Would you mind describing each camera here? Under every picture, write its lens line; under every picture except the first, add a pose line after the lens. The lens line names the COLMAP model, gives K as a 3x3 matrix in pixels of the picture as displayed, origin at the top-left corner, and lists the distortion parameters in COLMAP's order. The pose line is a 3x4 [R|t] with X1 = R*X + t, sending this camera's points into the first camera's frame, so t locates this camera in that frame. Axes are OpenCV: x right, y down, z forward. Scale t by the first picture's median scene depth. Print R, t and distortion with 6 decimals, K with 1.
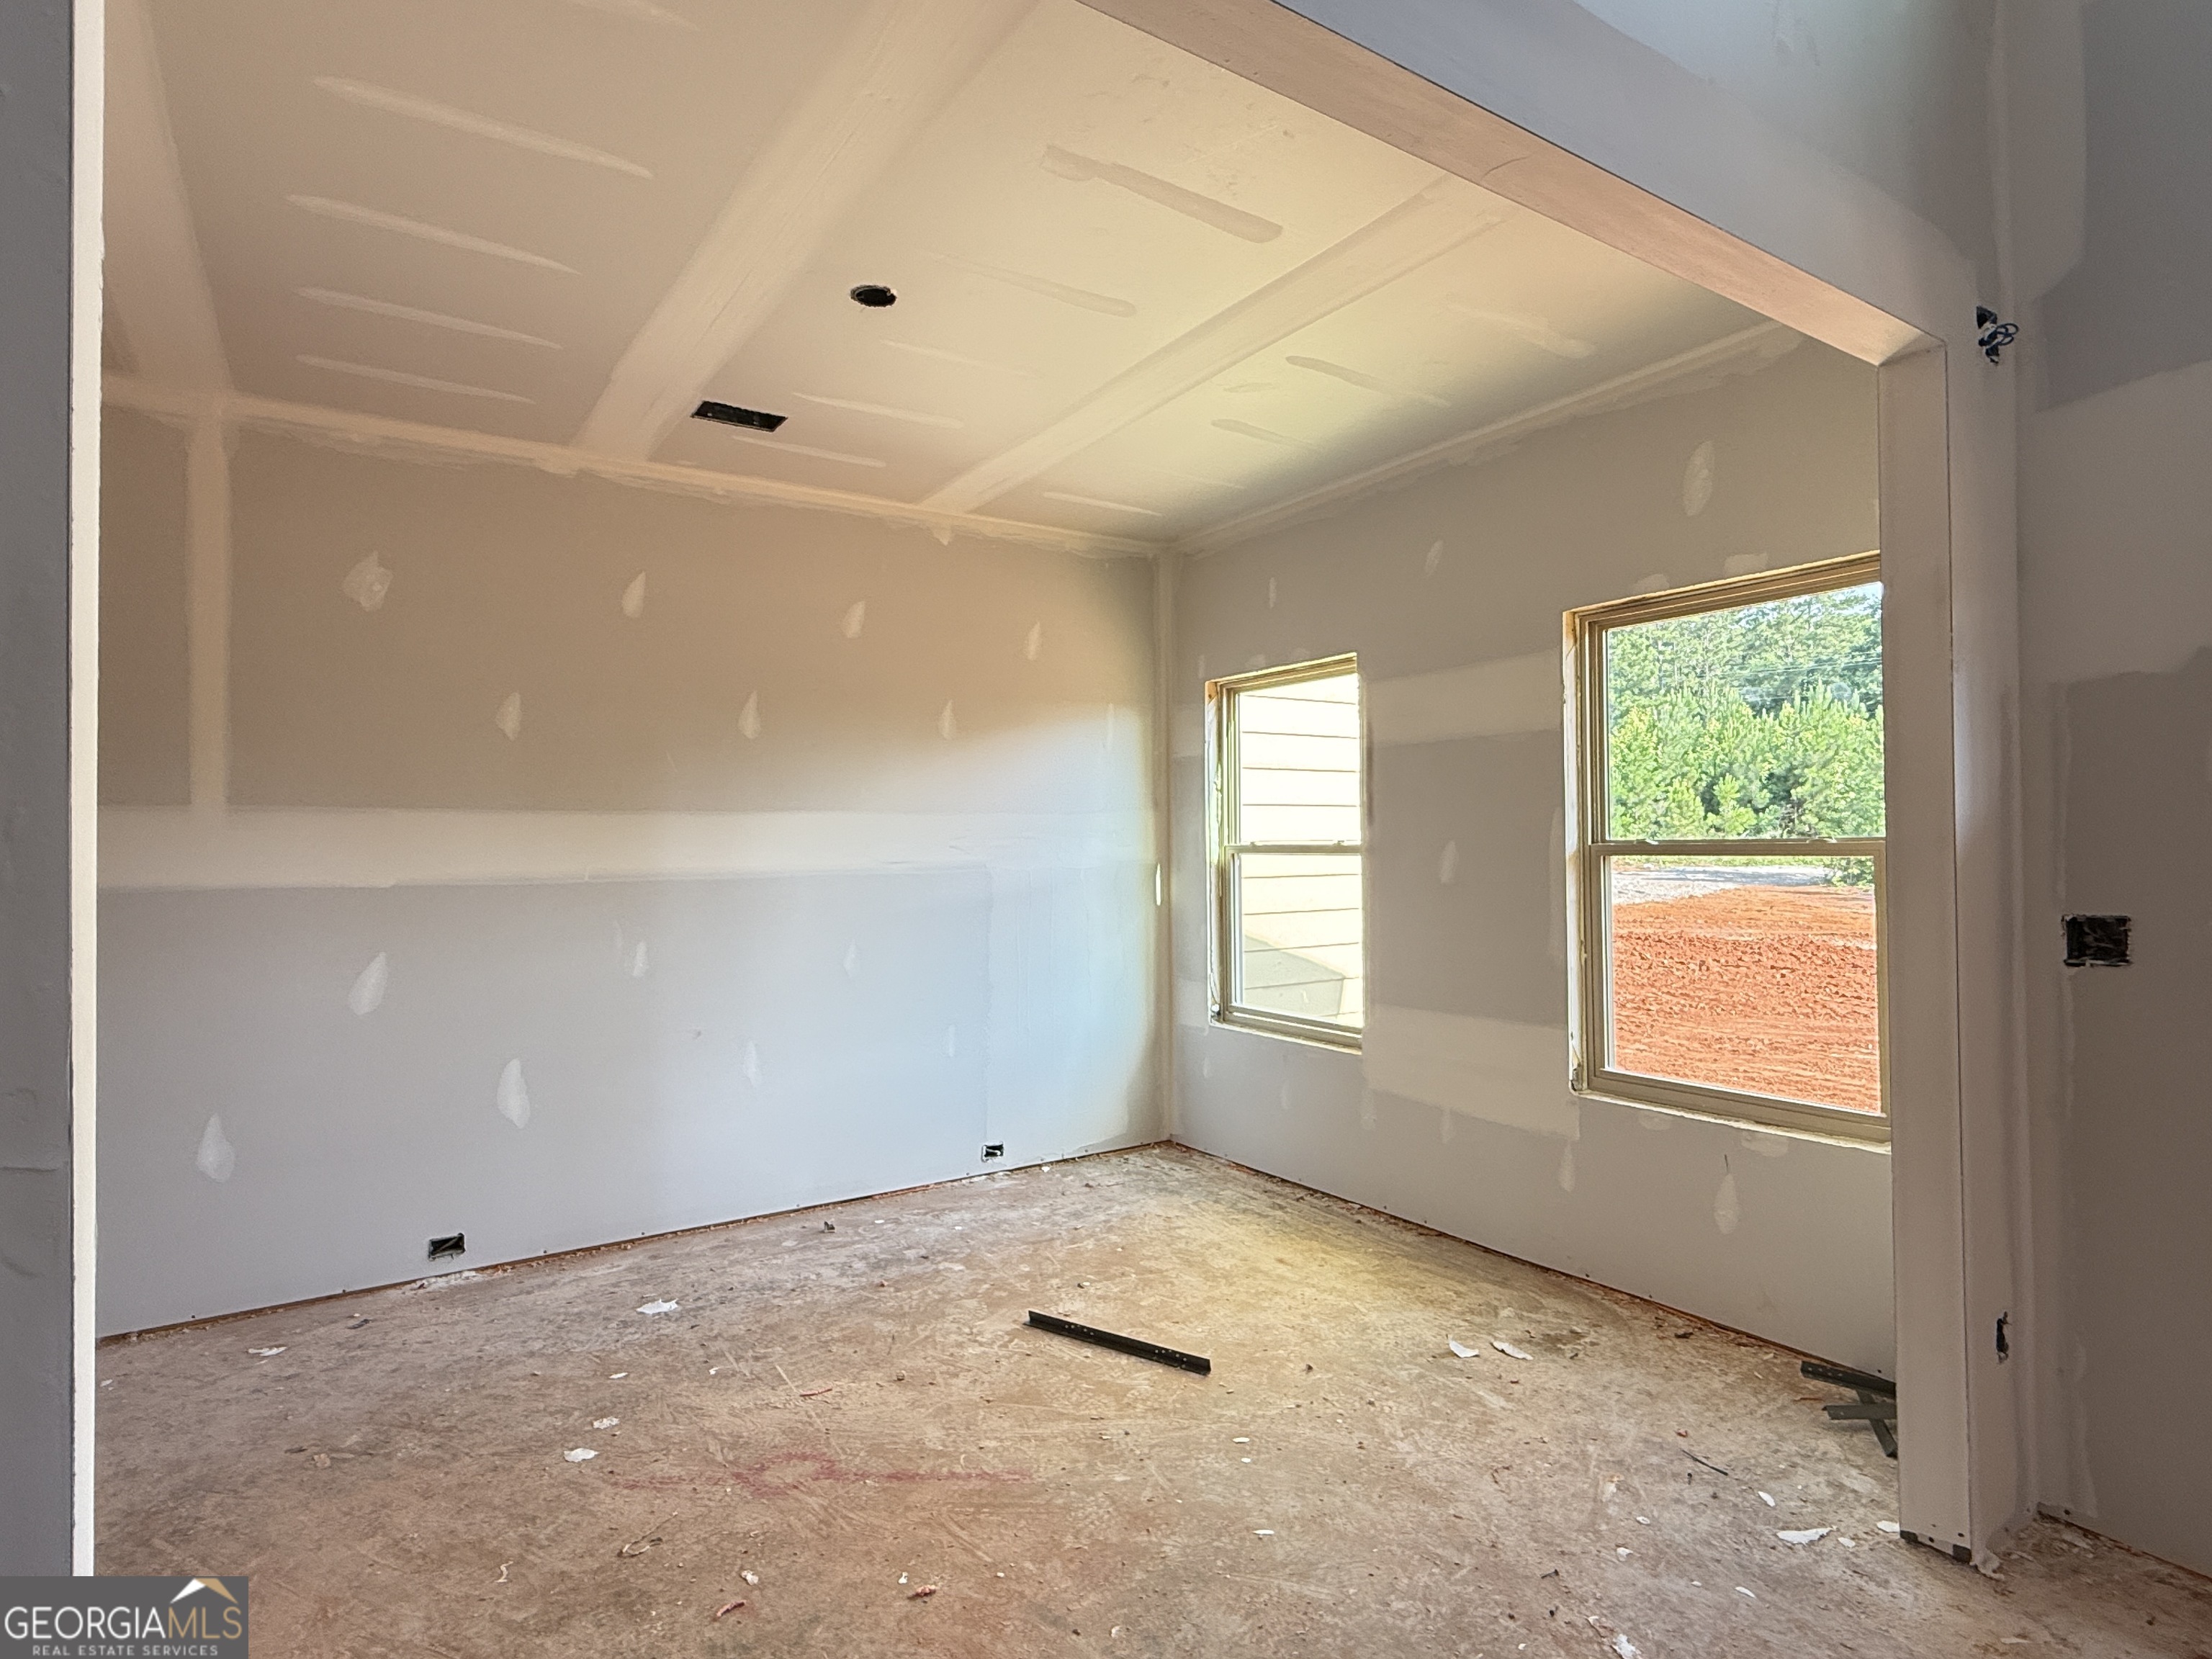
lens RADIAL K [[1183.0, 0, 1113.7], [0, 1183.0, 822.5], [0, 0, 1]] dist [0.000701, 0.000633]
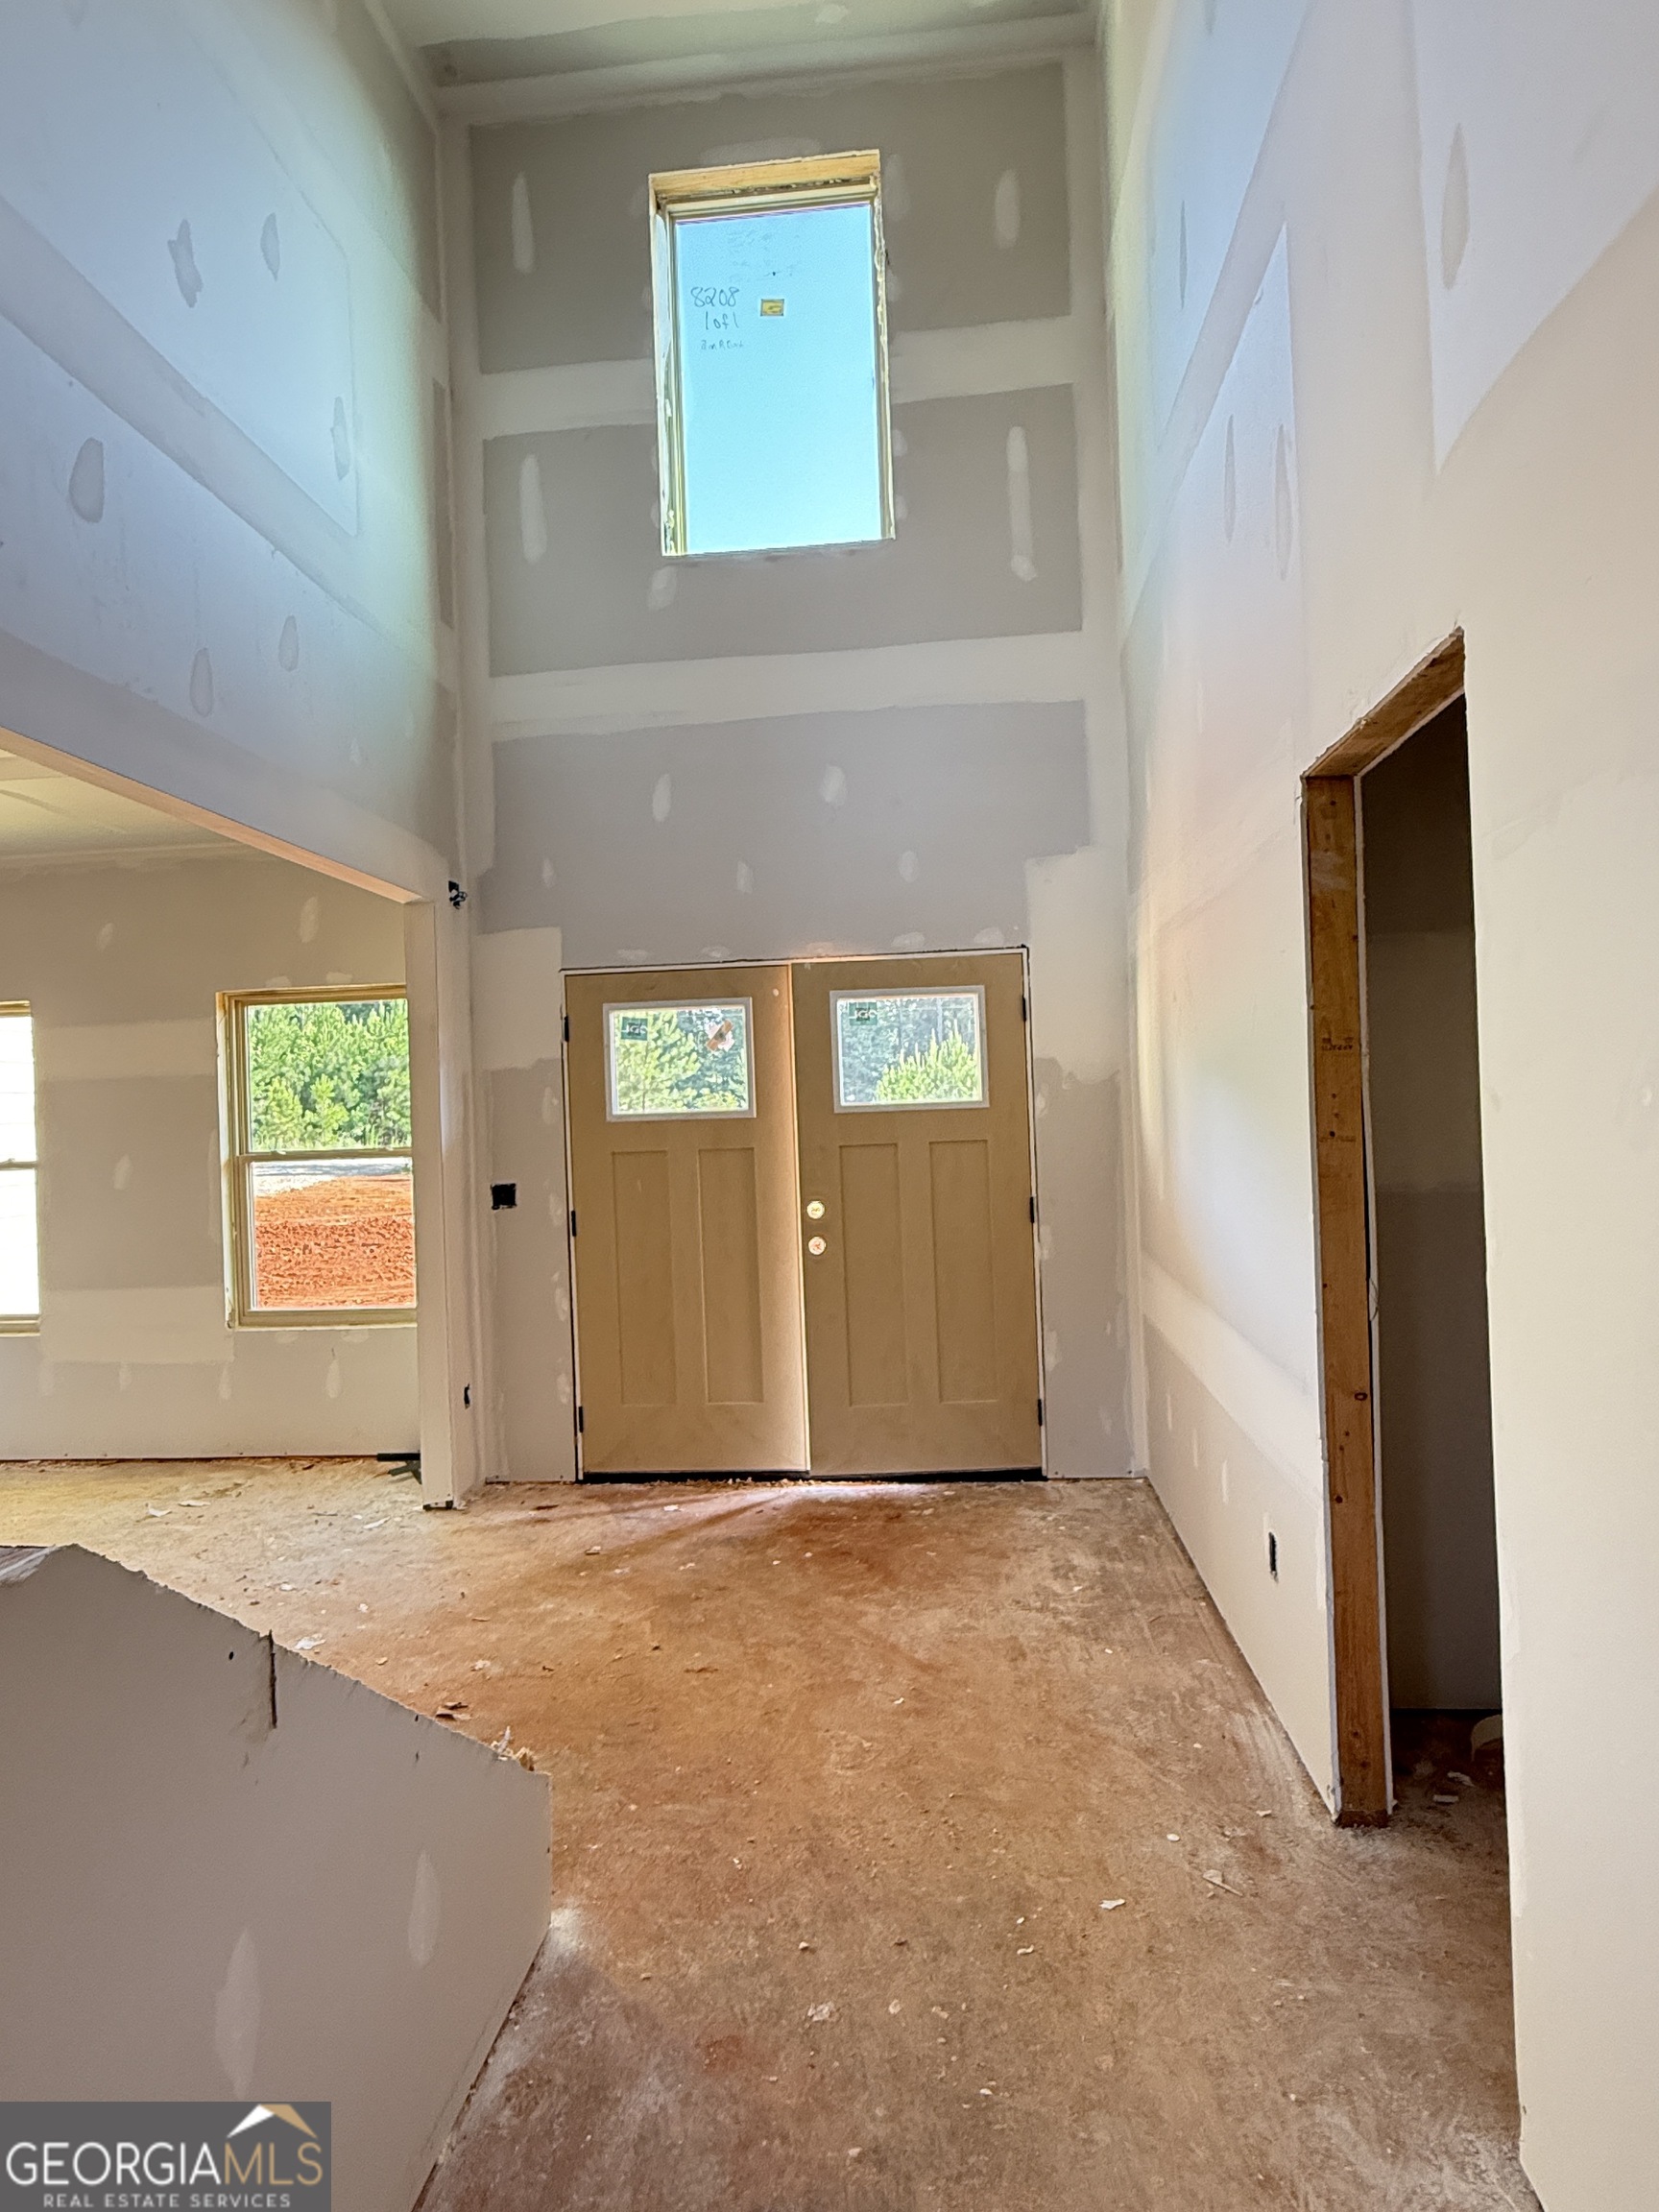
lens RADIAL K [[1183.0, 0, 834.5], [0, 1183.0, 1111.4], [0, 0, 1]] dist [0.000701, 0.000633]
pose [[0.631649, -0.010327, 0.775186, -0.254172], [0.014178, 0.999898, 0.001768, -0.027320], [-0.775125, 0.009873, 0.631731, -0.472310]]
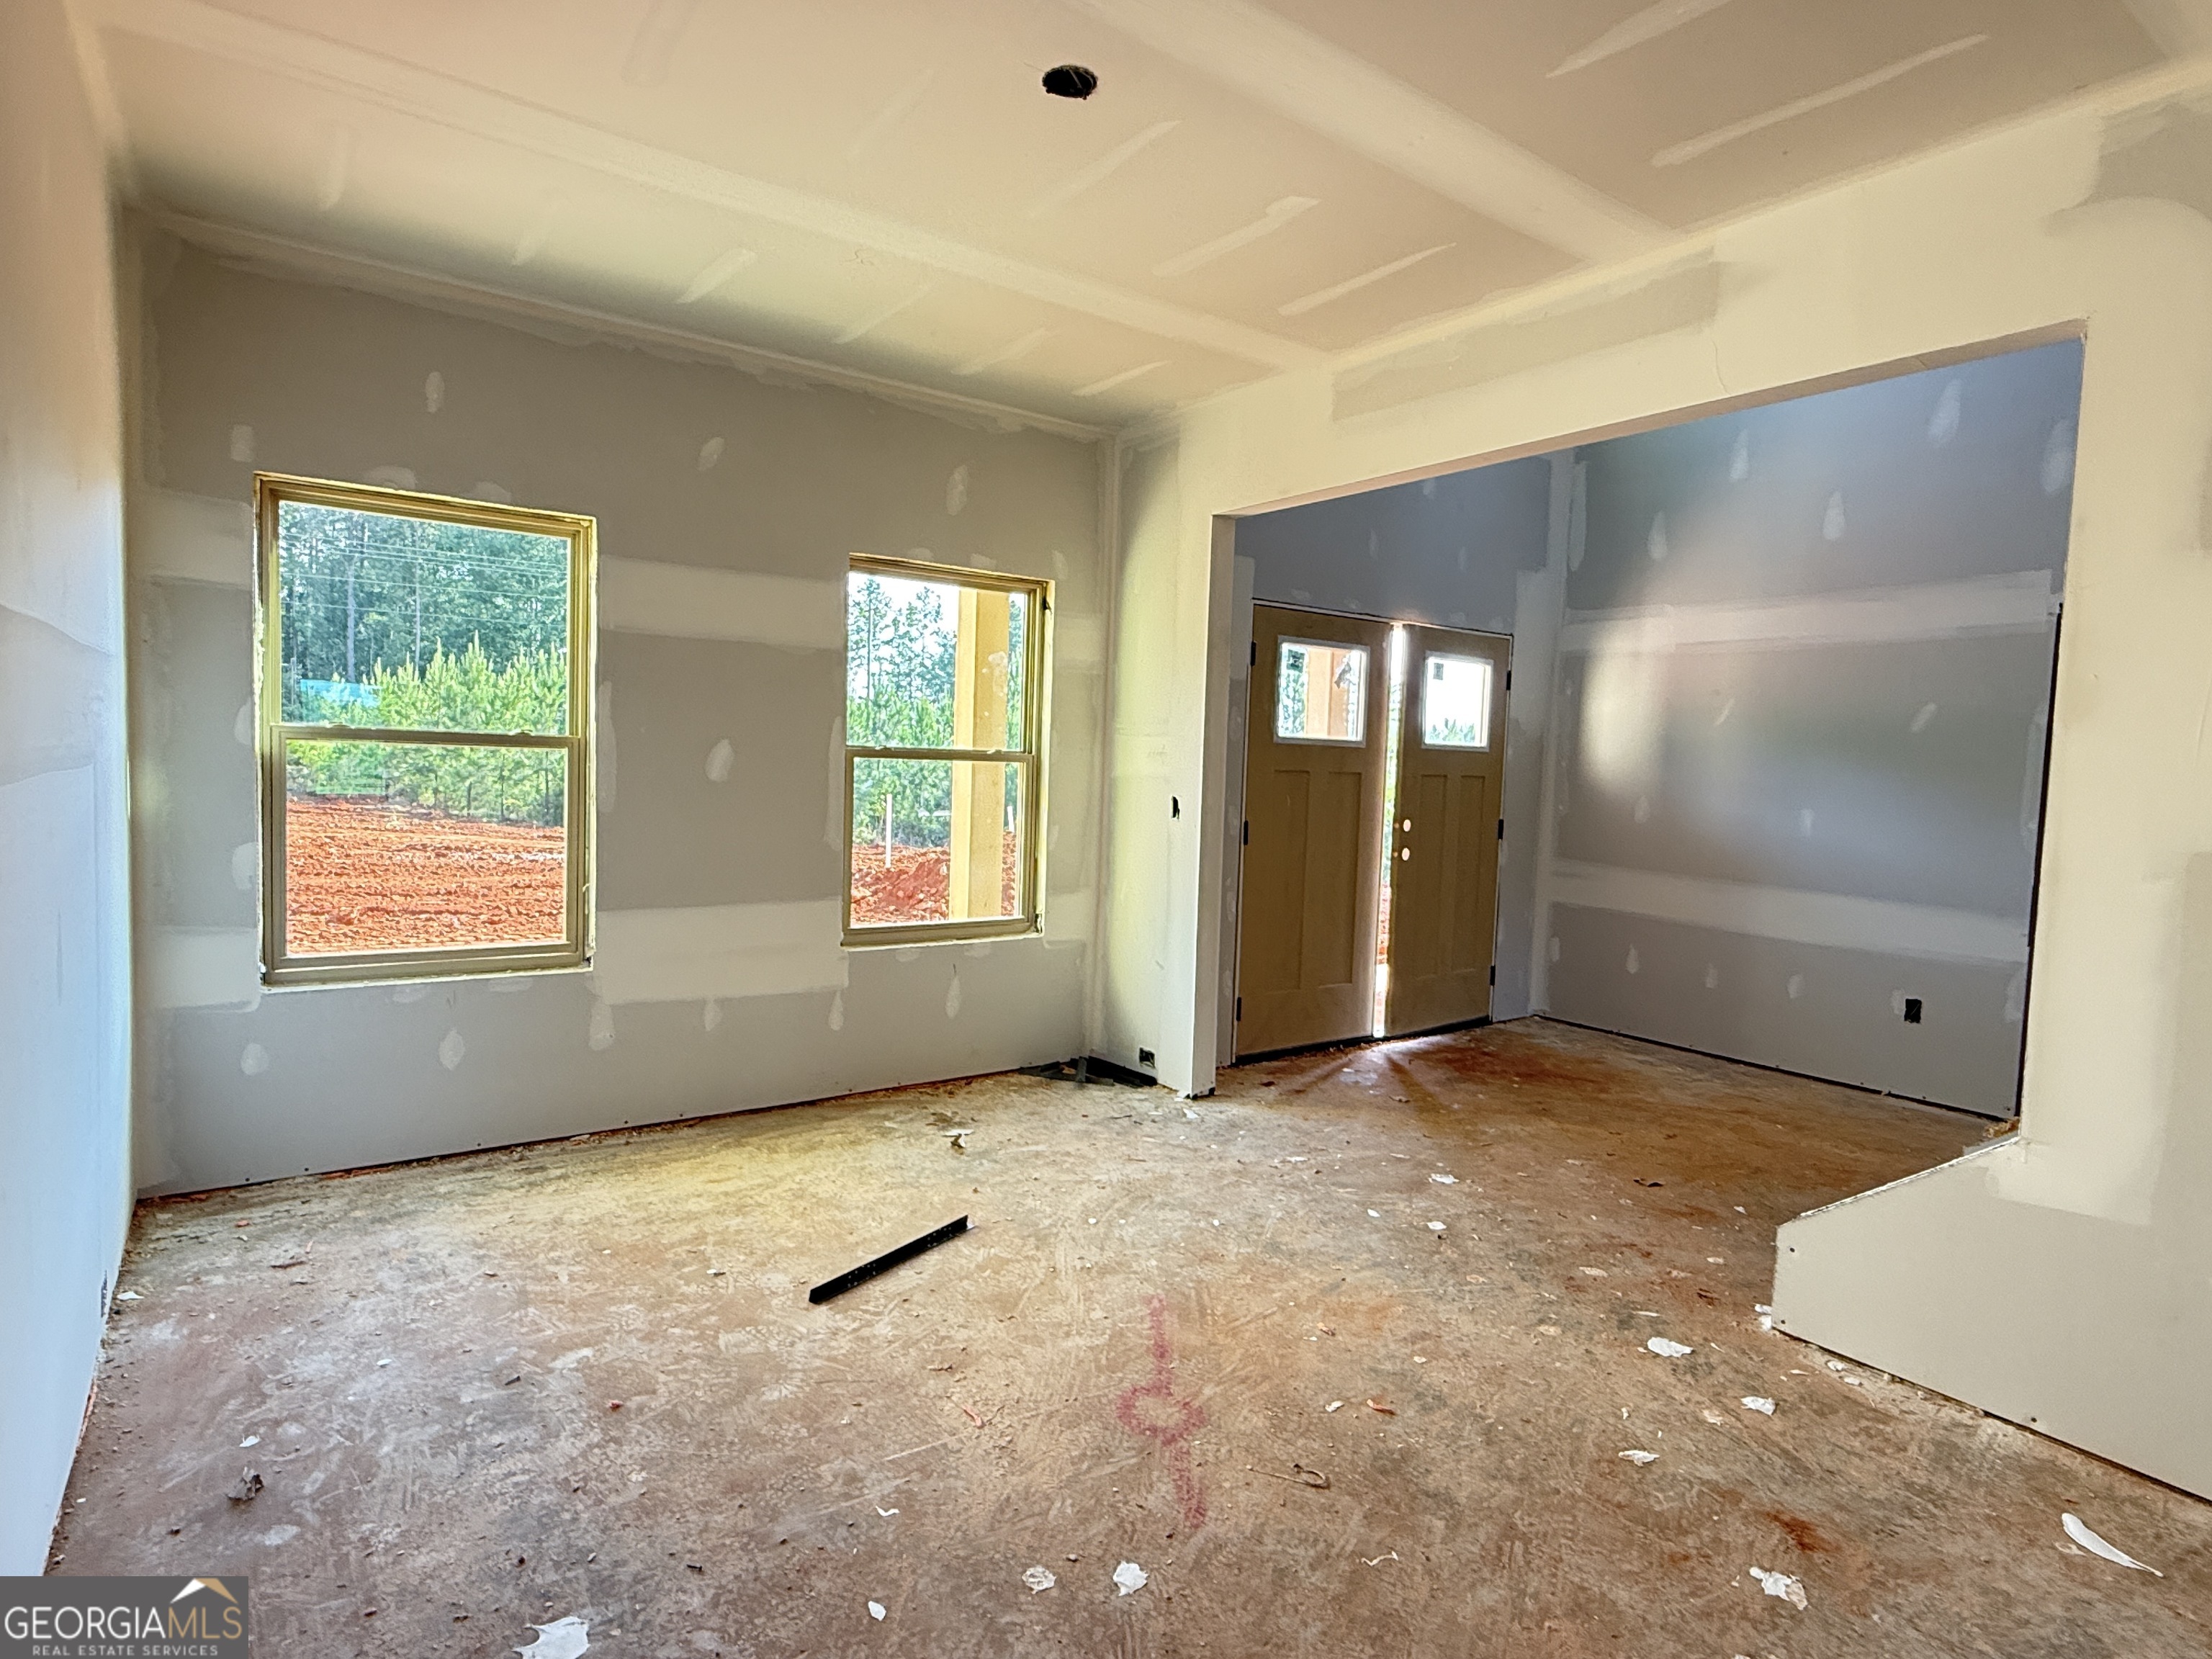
lens RADIAL K [[1183.0, 0, 1105.4], [0, 1183.0, 832.3], [0, 0, 1]] dist [0.000701, 0.000633]
pose [[-0.030274, -0.052332, 0.998171, -0.838901], [-0.052304, 0.997343, 0.050702, 0.029679], [-0.998172, -0.050673, -0.032931, 0.772198]]
